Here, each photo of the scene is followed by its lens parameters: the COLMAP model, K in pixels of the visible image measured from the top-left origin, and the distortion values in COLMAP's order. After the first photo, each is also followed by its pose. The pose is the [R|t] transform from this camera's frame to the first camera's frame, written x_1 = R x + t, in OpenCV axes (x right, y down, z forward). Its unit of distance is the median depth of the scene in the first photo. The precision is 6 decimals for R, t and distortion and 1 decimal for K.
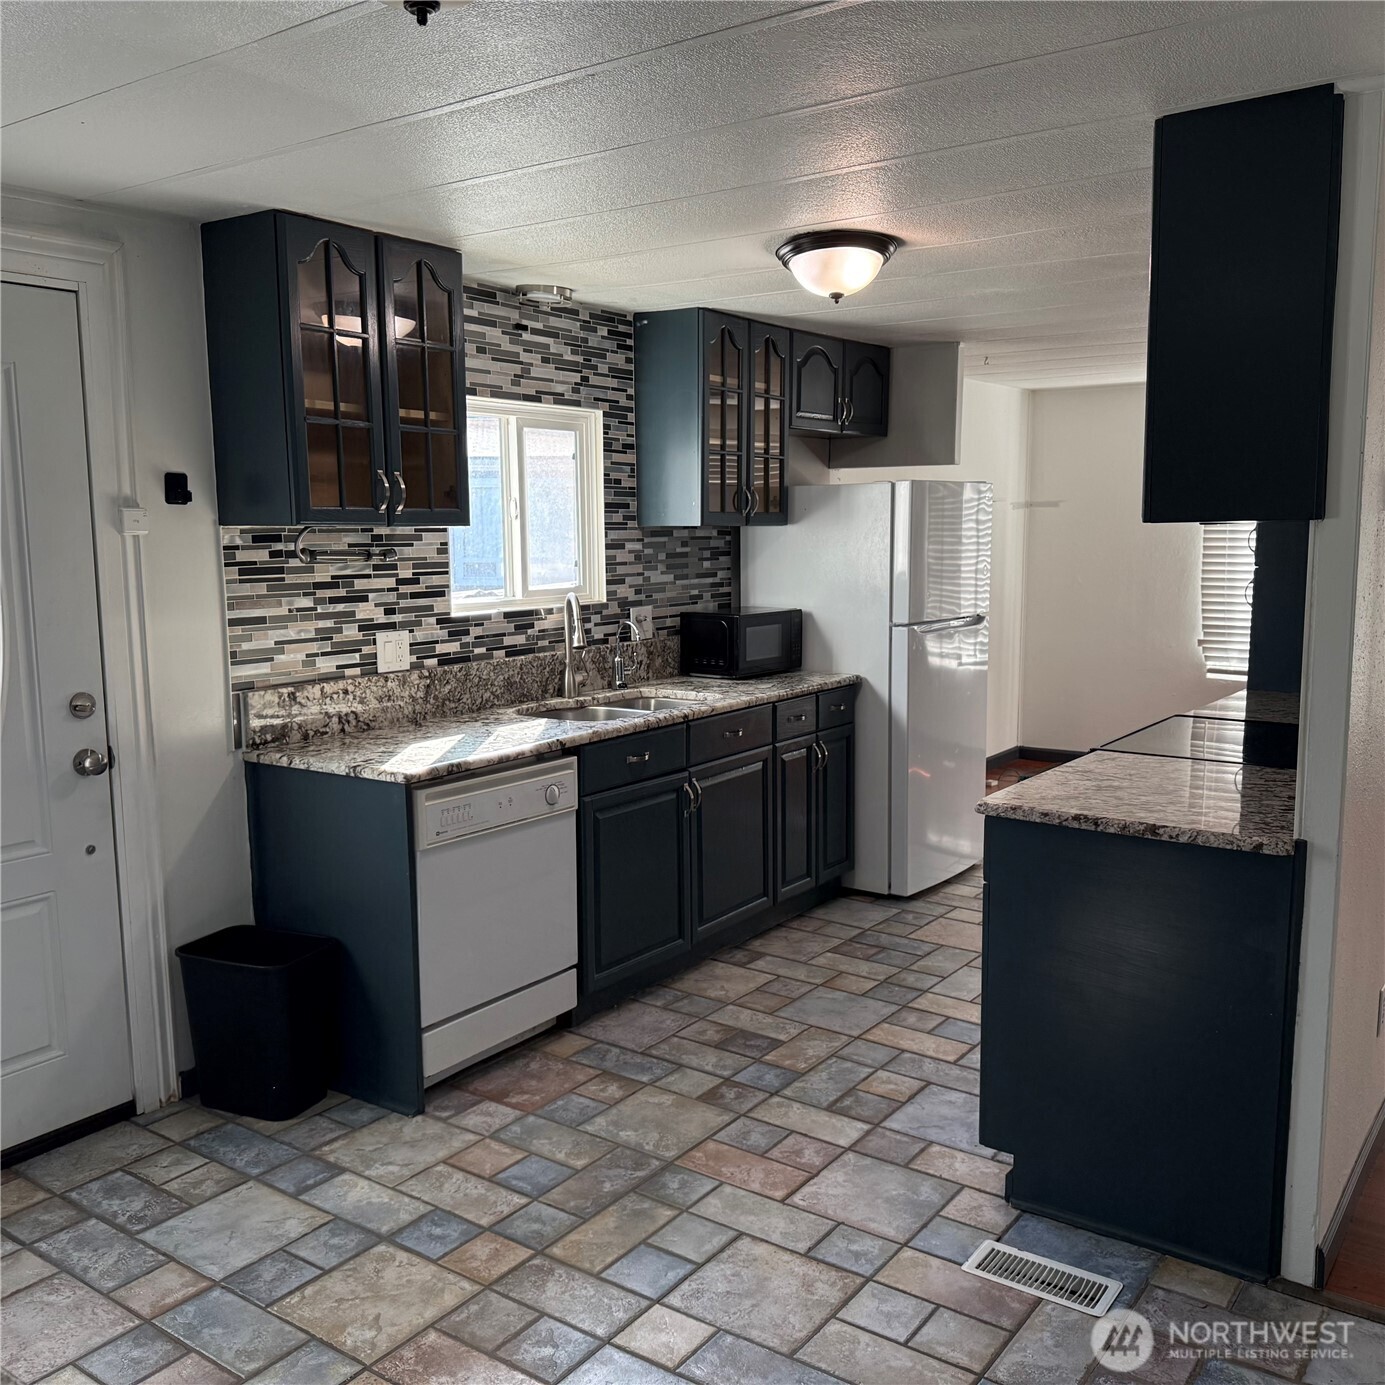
lens RADIAL K [[1303.7, 0, 702.5], [0, 1303.7, 679.0], [0, 0, 1]] dist [0.188904, -0.321441]
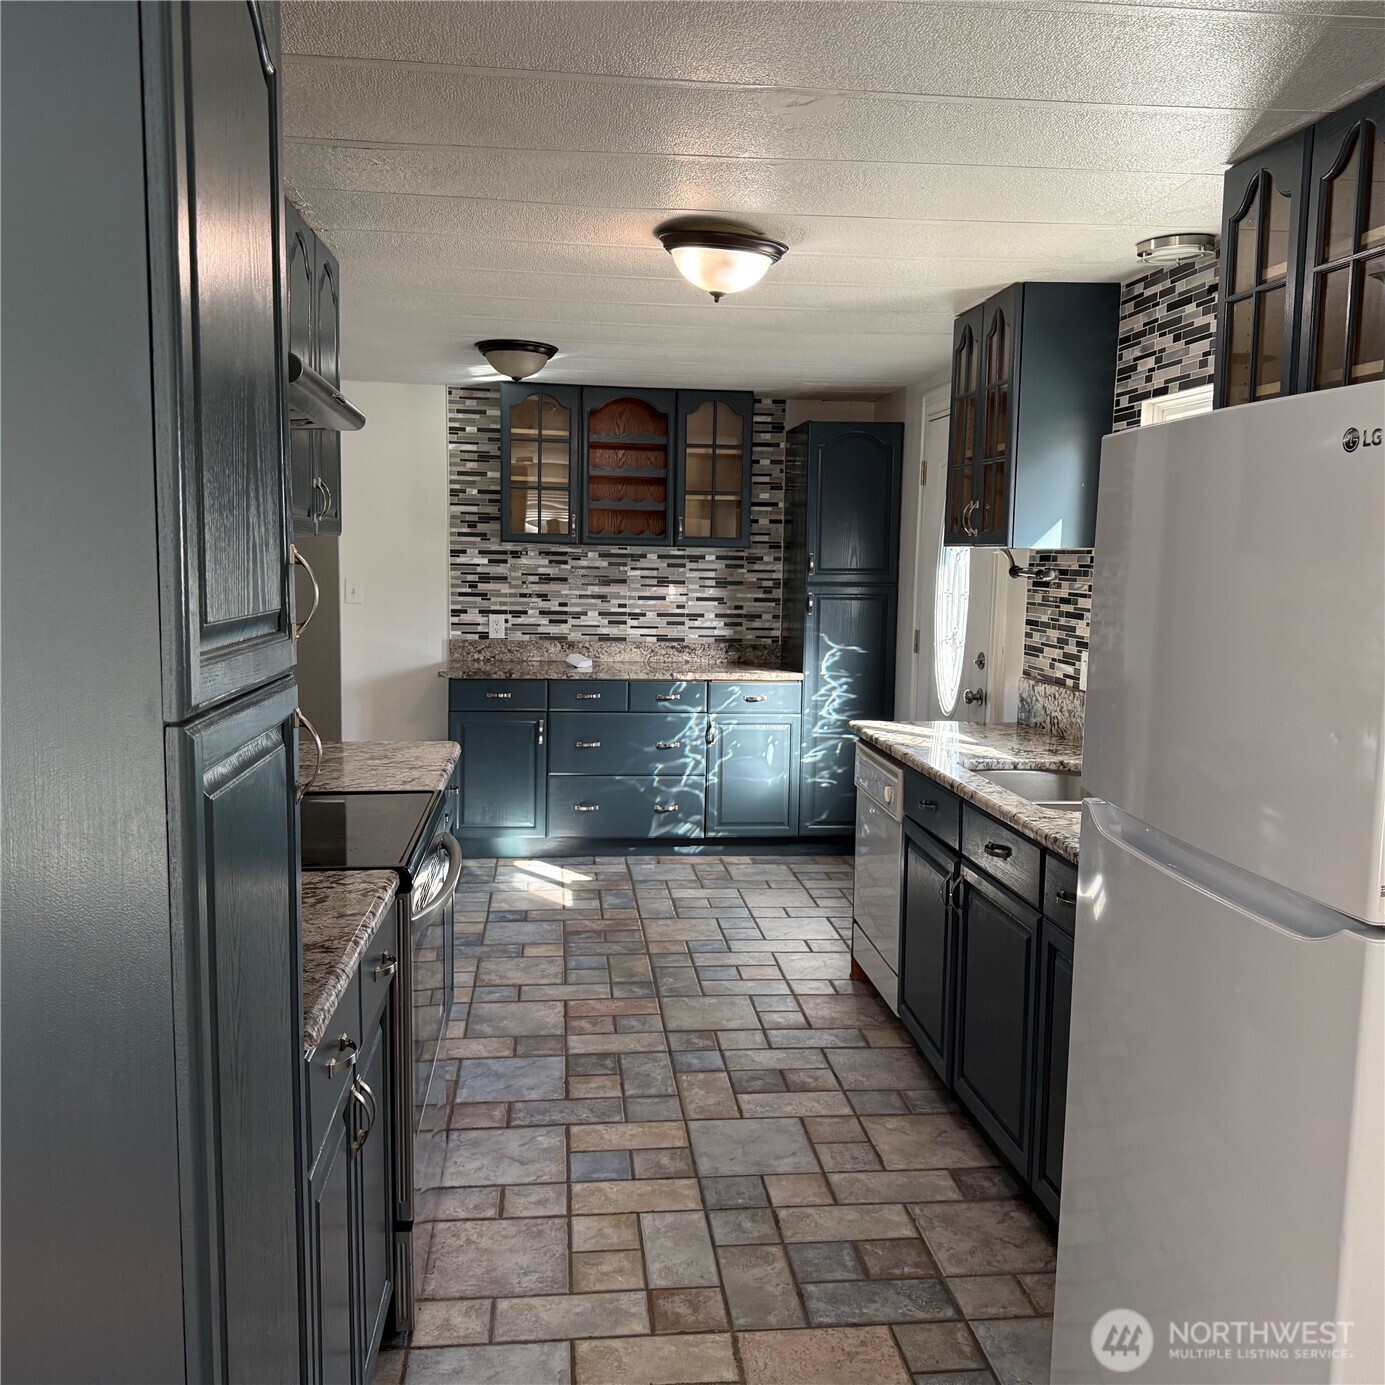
lens RADIAL K [[1287.1, 0, 692.5], [0, 1287.1, 692.5], [0, 0, 1]] dist [0.183285, -0.383215]
pose [[-0.748108, 0.063182, -0.660562, 0.778313], [-0.099827, 0.973412, 0.206163, -0.216742], [0.656025, 0.220174, -0.721910, 1.819684]]
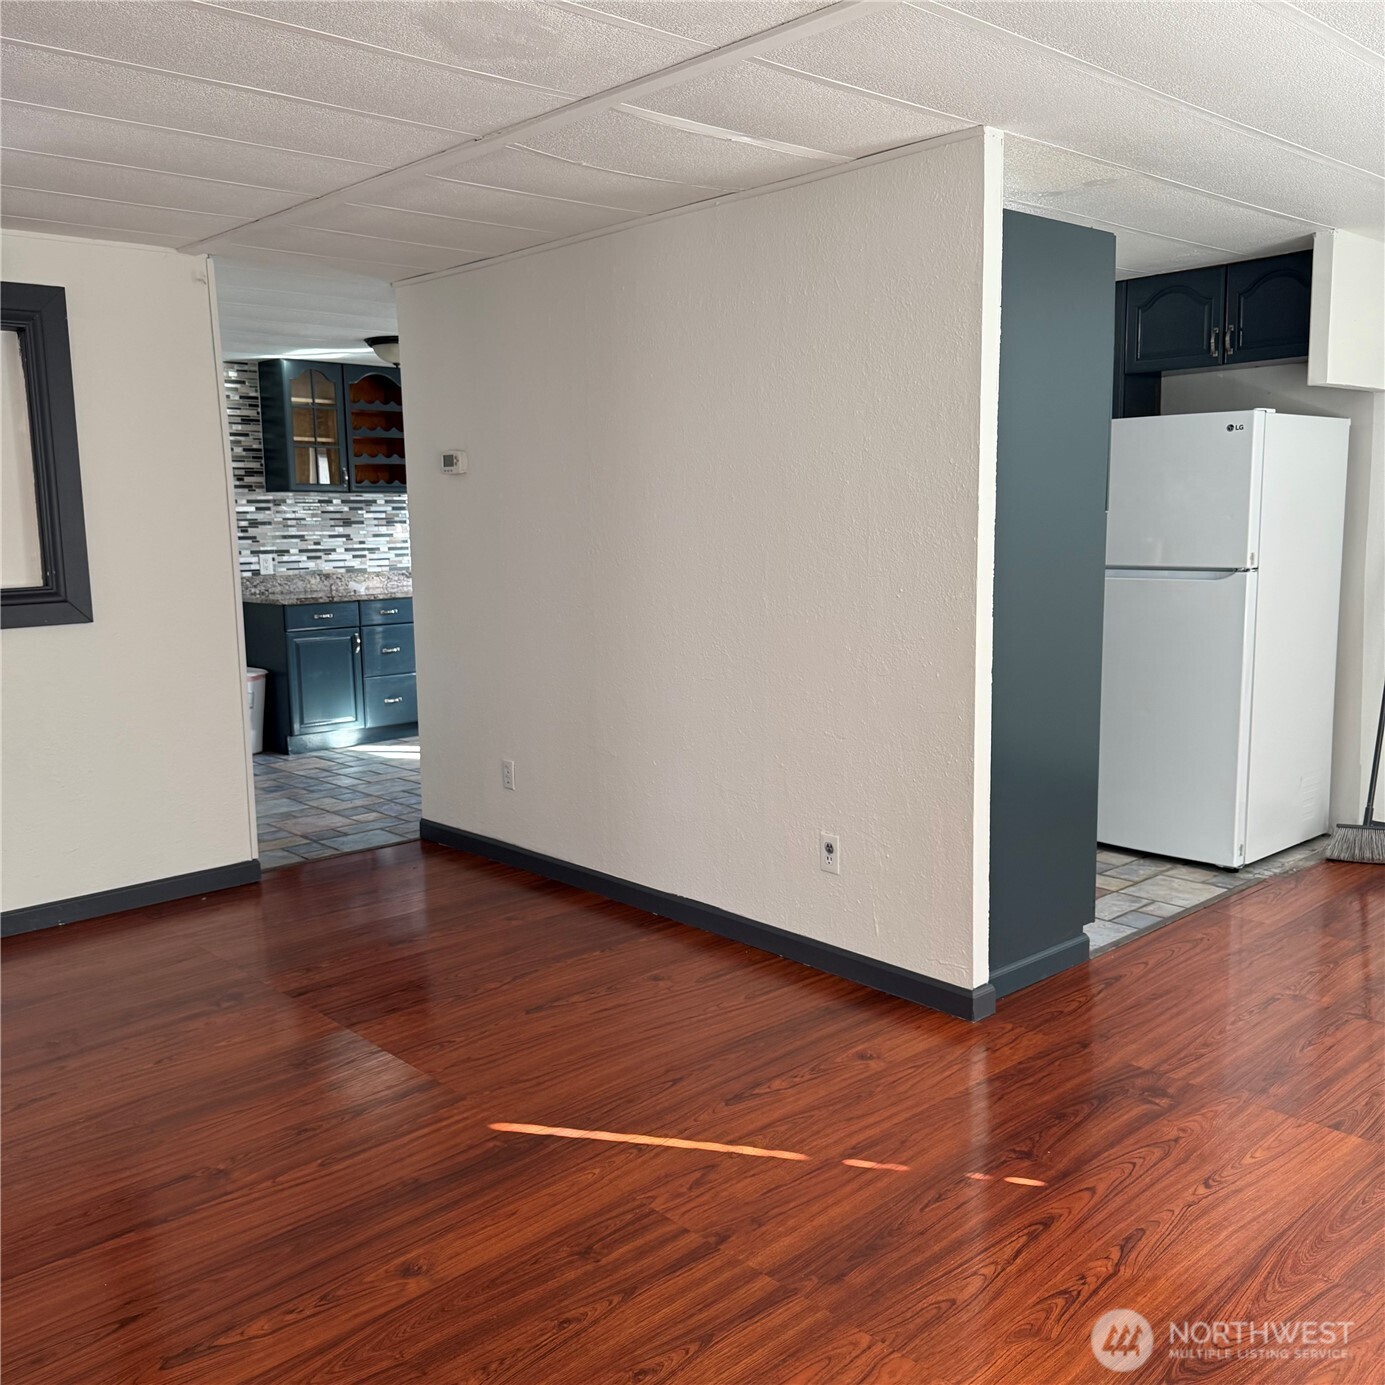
lens RADIAL K [[1303.7, 0, 702.5], [0, 1303.7, 679.0], [0, 0, 1]] dist [0.188904, -0.321441]
pose [[-0.205733, 0.133659, -0.969438, 1.867355], [-0.105366, 0.981845, 0.157730, -0.135480], [0.972919, 0.134596, -0.187914, 1.420024]]
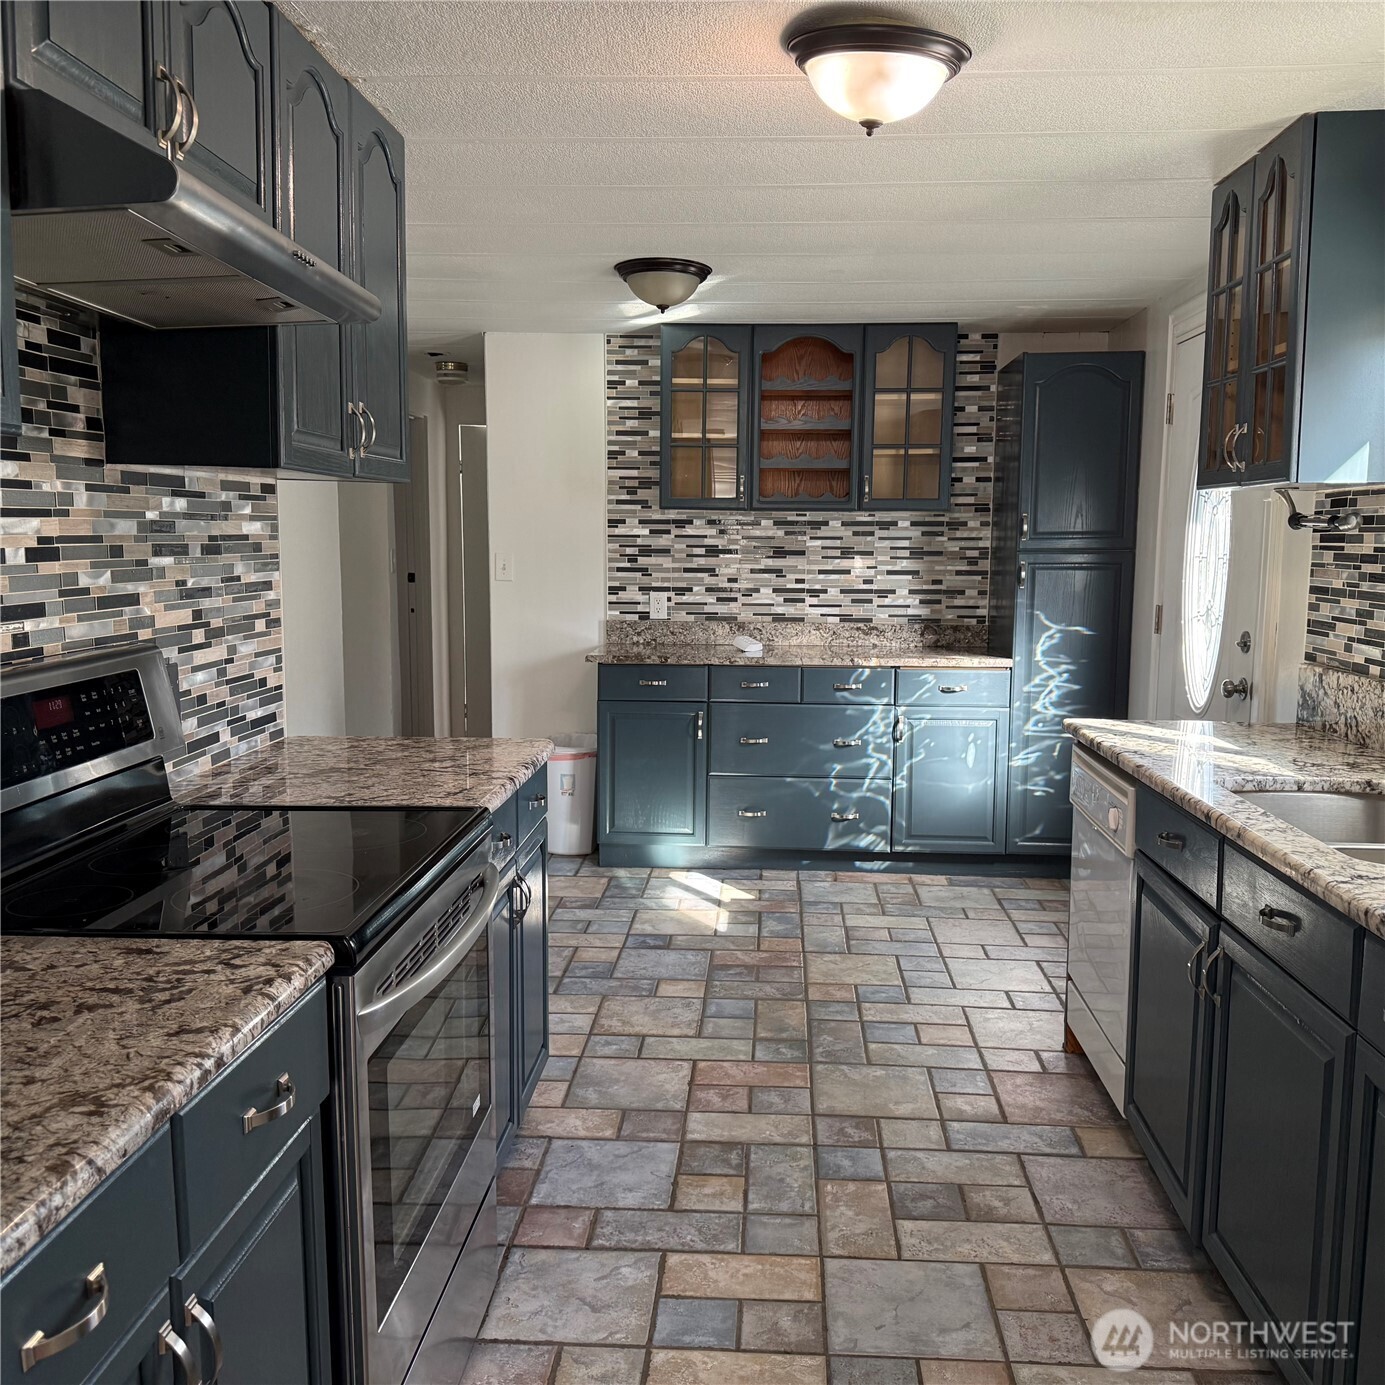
lens RADIAL K [[1280.0, 0, 700.8], [0, 1280.0, 697.8], [0, 0, 1]] dist [0.175521, -0.369125]
pose [[-0.847796, 0.064053, -0.526440, 0.567648], [-0.071125, 0.969978, 0.232561, -0.165579], [0.525532, 0.234607, -0.817787, 1.659372]]
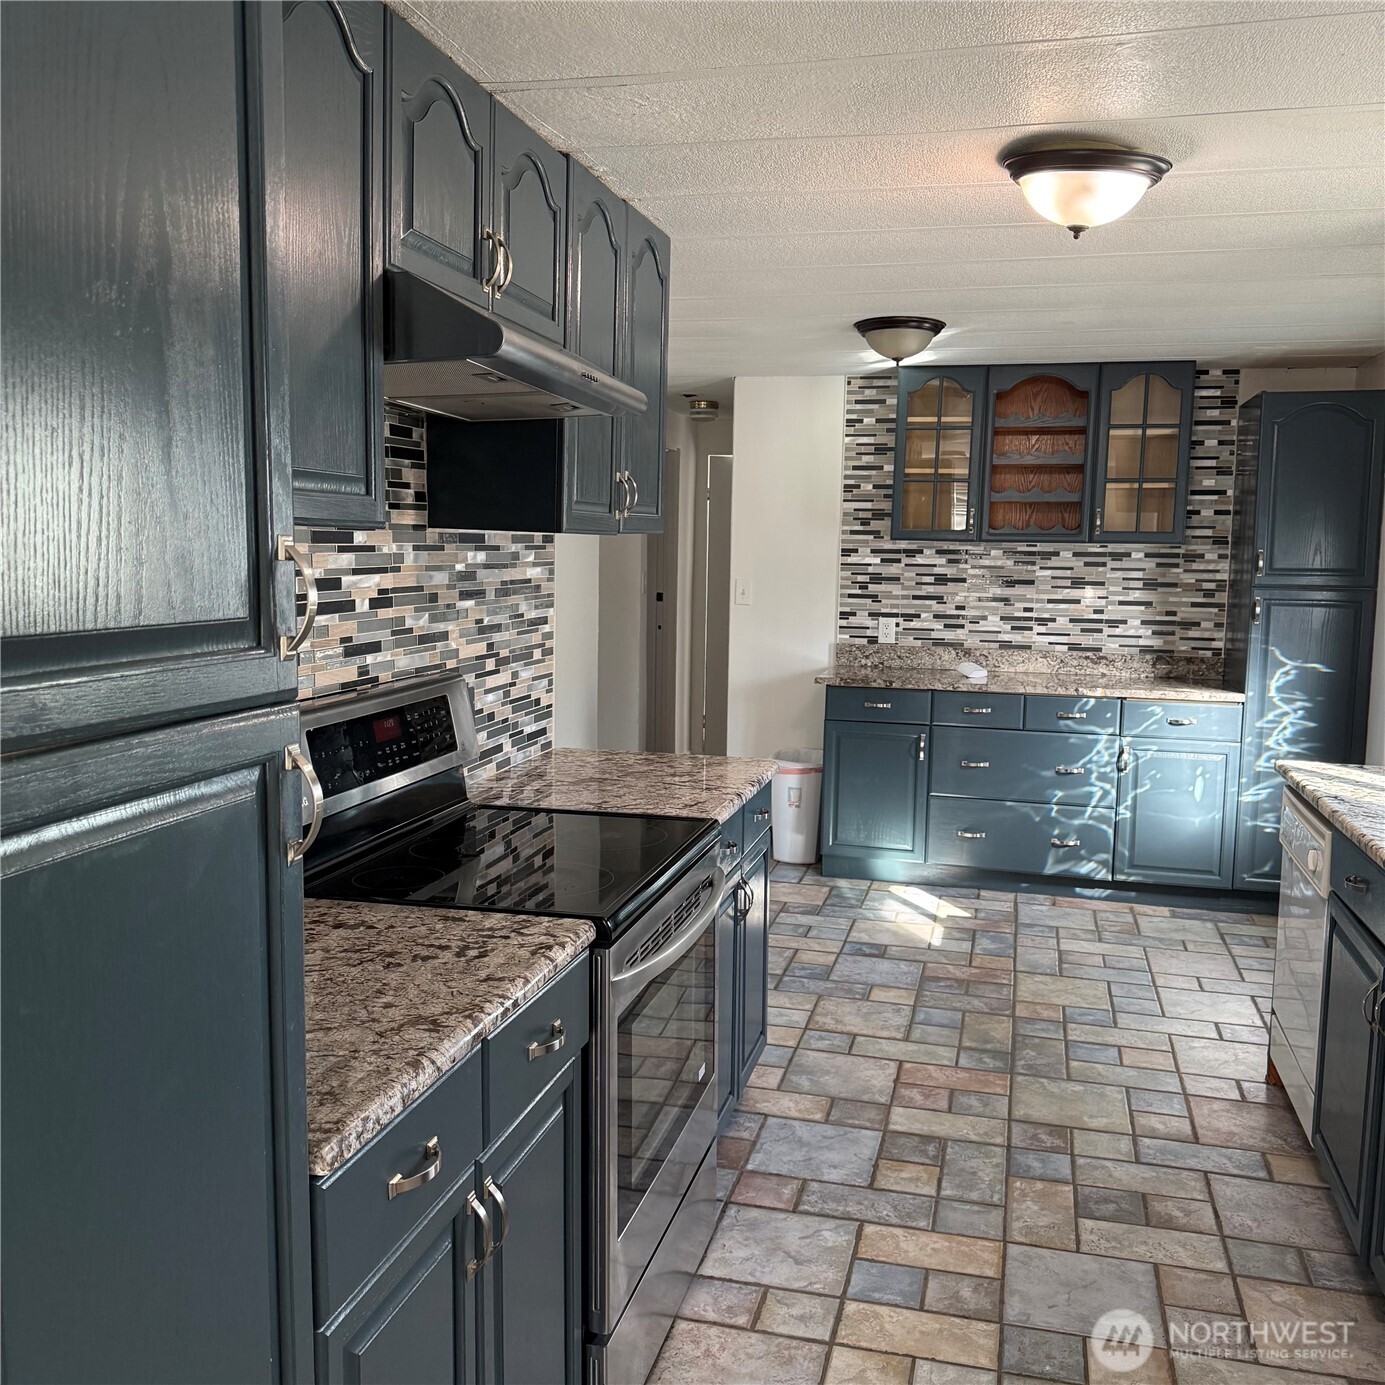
lens RADIAL K [[1281.2, 0, 694.0], [0, 1281.2, 683.6], [0, 0, 1]] dist [0.177861, -0.380509]
pose [[-0.933575, 0.027618, -0.357317, 0.605979], [-0.058806, 0.971708, 0.228749, -0.207654], [0.353525, 0.234566, -0.905538, 1.757115]]
